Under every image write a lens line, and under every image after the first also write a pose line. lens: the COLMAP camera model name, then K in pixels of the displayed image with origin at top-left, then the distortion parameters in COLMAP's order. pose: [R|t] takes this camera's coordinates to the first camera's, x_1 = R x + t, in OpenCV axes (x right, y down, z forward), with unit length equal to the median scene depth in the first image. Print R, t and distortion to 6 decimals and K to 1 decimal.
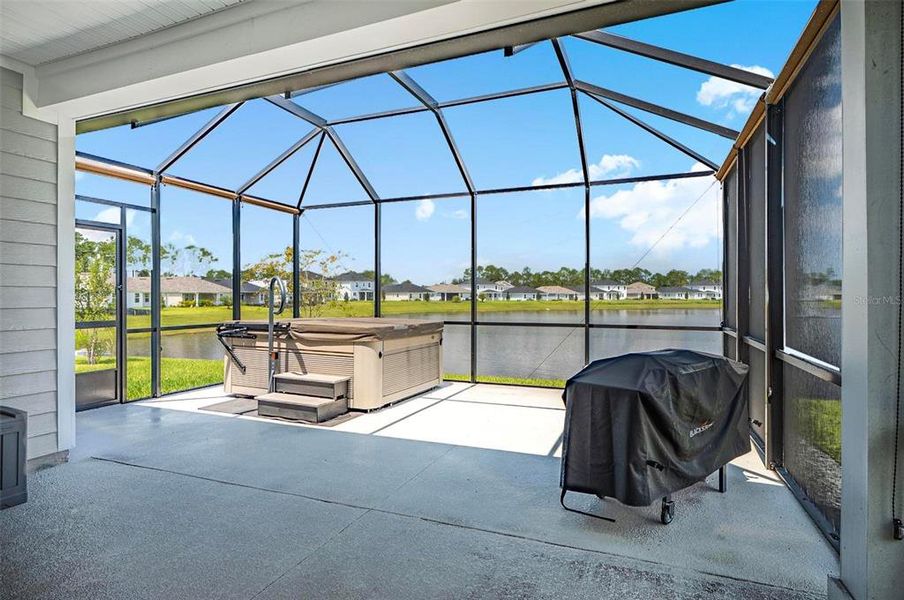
lens RADIAL K [[501.9, 0, 450.2], [0, 501.9, 298.0], [0, 0, 1]] dist [-0.003206, 0.000130]
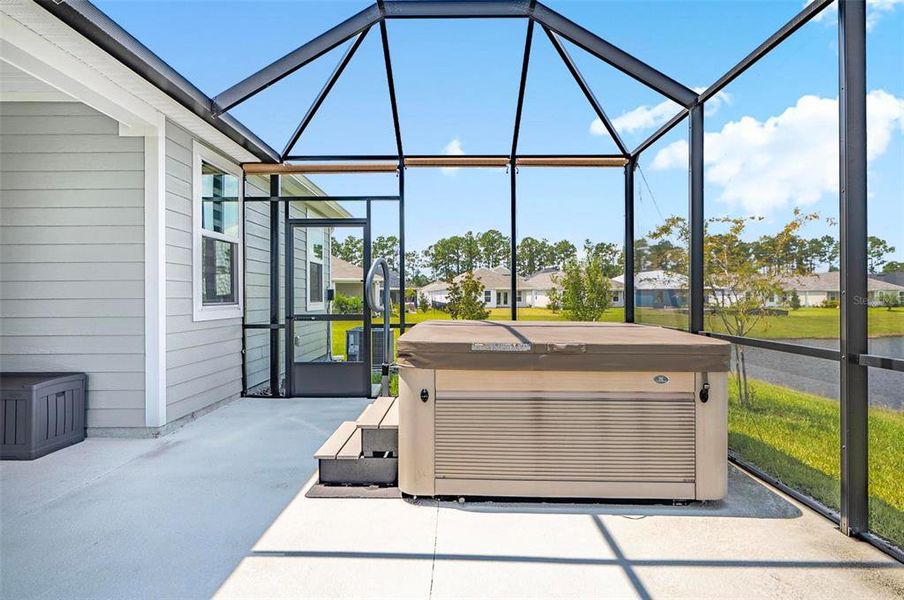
lens RADIAL K [[501.9, 0, 450.0], [0, 501.9, 301.5], [0, 0, 1]] dist [-0.003206, 0.000130]
pose [[0.376742, 0.007421, -0.926288, 0.313920], [0.000115, 0.999968, 0.008058, 0.010733], [0.926318, -0.003143, 0.376729, 0.743241]]
